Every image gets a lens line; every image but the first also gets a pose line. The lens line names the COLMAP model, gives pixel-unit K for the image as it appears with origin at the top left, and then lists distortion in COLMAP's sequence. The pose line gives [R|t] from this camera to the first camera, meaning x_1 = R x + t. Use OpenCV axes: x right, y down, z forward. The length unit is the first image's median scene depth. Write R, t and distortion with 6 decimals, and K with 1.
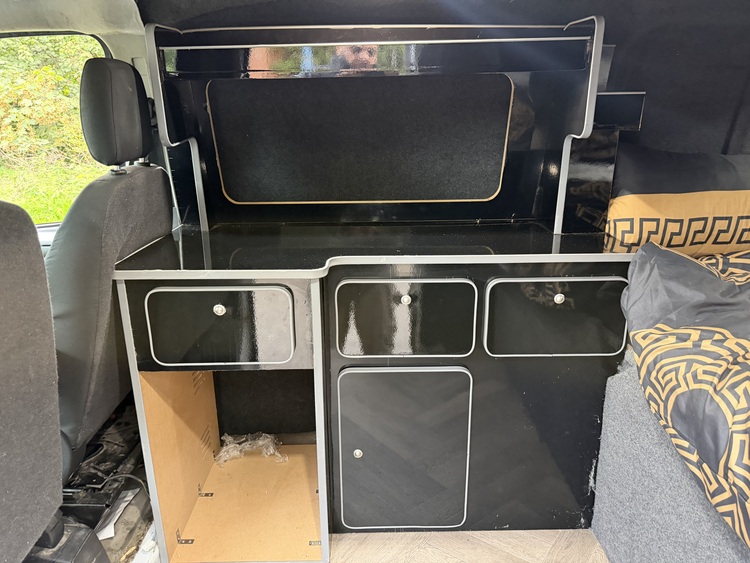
lens RADIAL K [[528.1, 0, 373.3], [0, 528.1, 289.4], [0, 0, 1]] dist [0.012614, -0.031224]
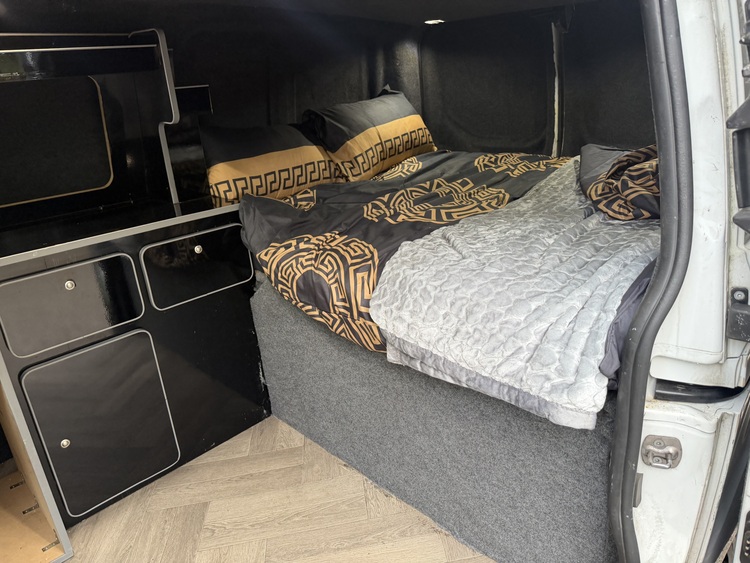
lens RADIAL K [[528.1, 0, 379.8], [0, 528.1, 283.2], [0, 0, 1]] dist [0.012614, -0.031224]
pose [[0.704478, -0.289685, 0.647915, -0.214673], [0.279393, 0.952390, 0.122033, 0.068841], [-0.652419, 0.095053, 0.751874, -0.271107]]
